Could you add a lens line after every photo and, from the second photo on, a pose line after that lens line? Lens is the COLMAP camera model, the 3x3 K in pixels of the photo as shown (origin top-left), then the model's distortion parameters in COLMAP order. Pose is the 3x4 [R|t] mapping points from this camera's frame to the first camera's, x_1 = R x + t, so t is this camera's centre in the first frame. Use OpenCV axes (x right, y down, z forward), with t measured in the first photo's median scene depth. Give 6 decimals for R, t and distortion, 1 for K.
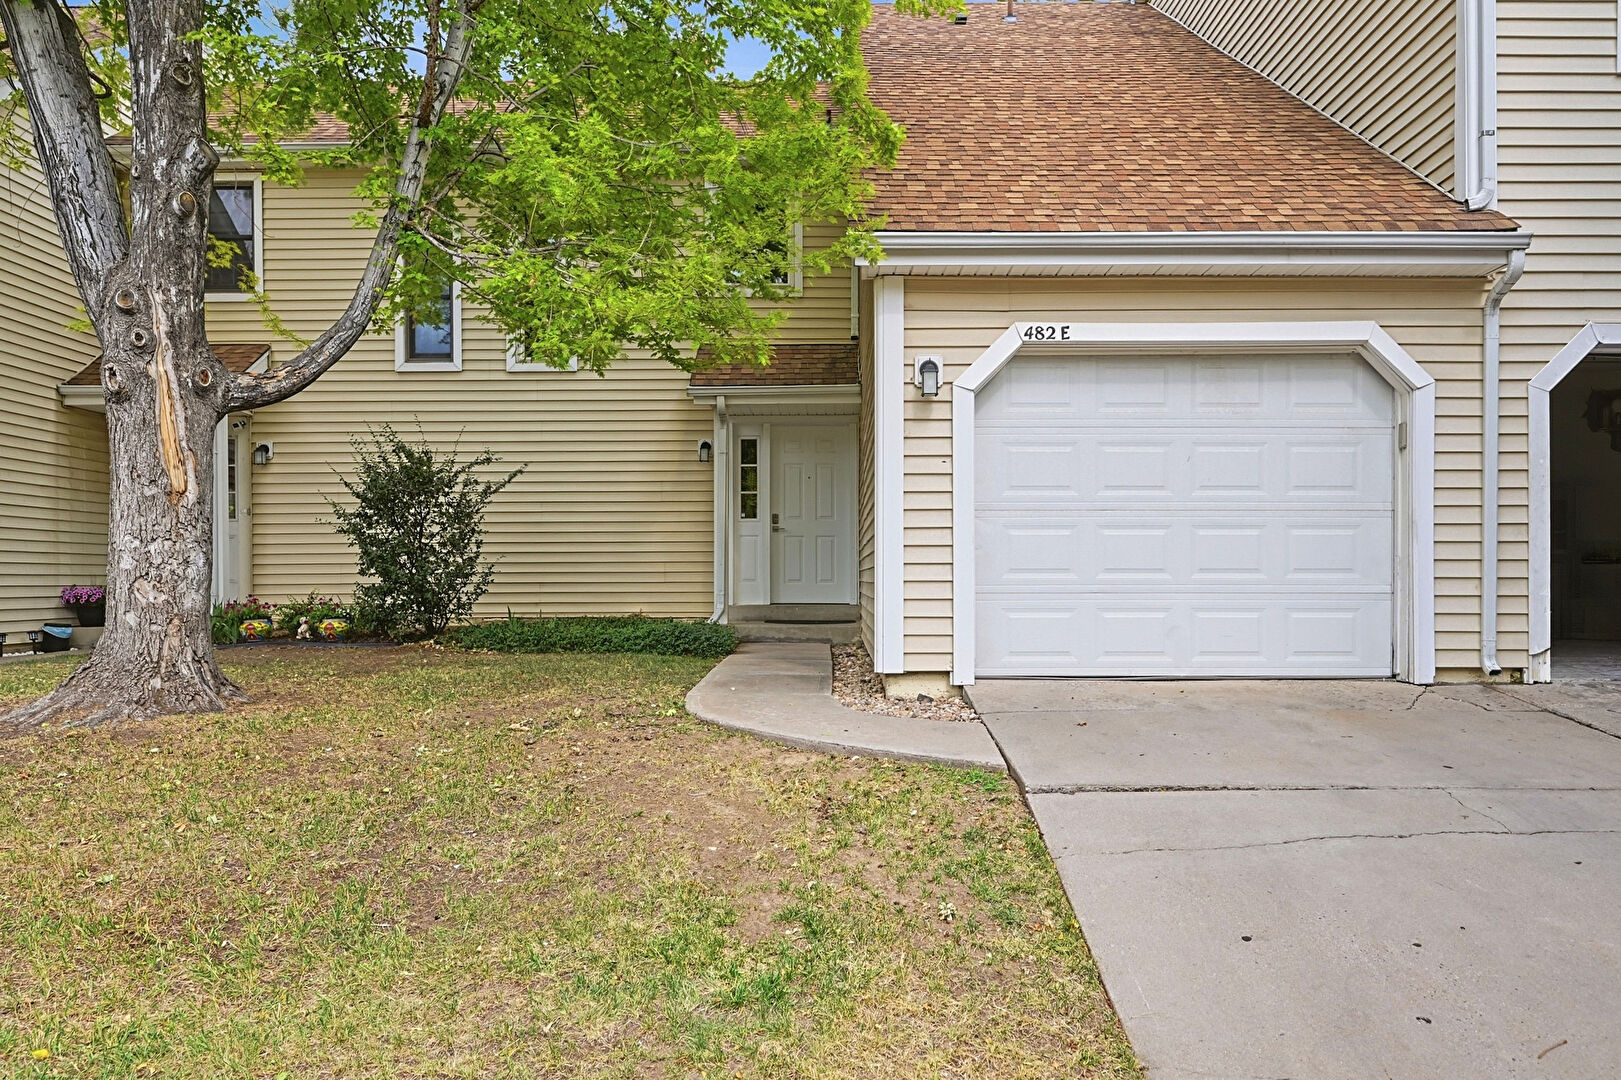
lens RADIAL K [[650.0, 0, 804.3], [0, 650.0, 550.4], [0, 0, 1]] dist [0.000376, 0.000103]
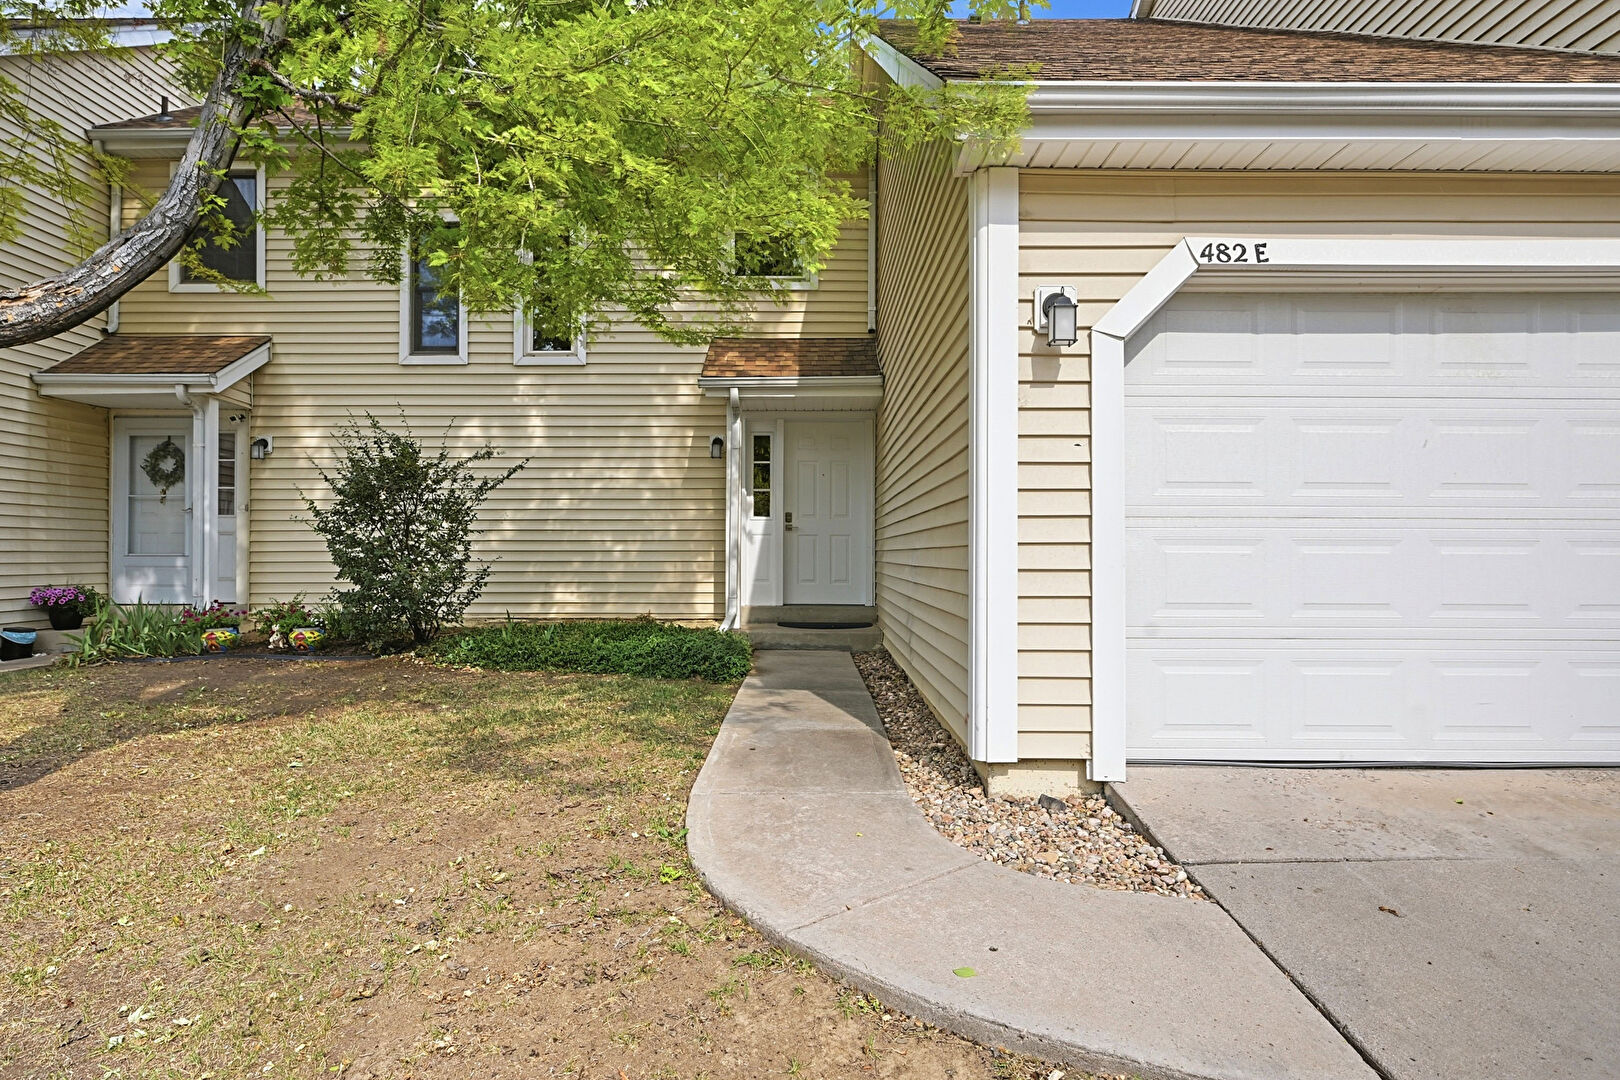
lens RADIAL K [[627.4, 0, 810.0], [0, 627.4, 540.0], [0, 0, 1]] dist [-0.001646, -0.000189]
pose [[0.999986, 0.004687, -0.002343, -0.020984], [-0.004711, 0.999936, -0.010252, -0.011005], [0.002295, 0.010263, 0.999945, 0.126725]]
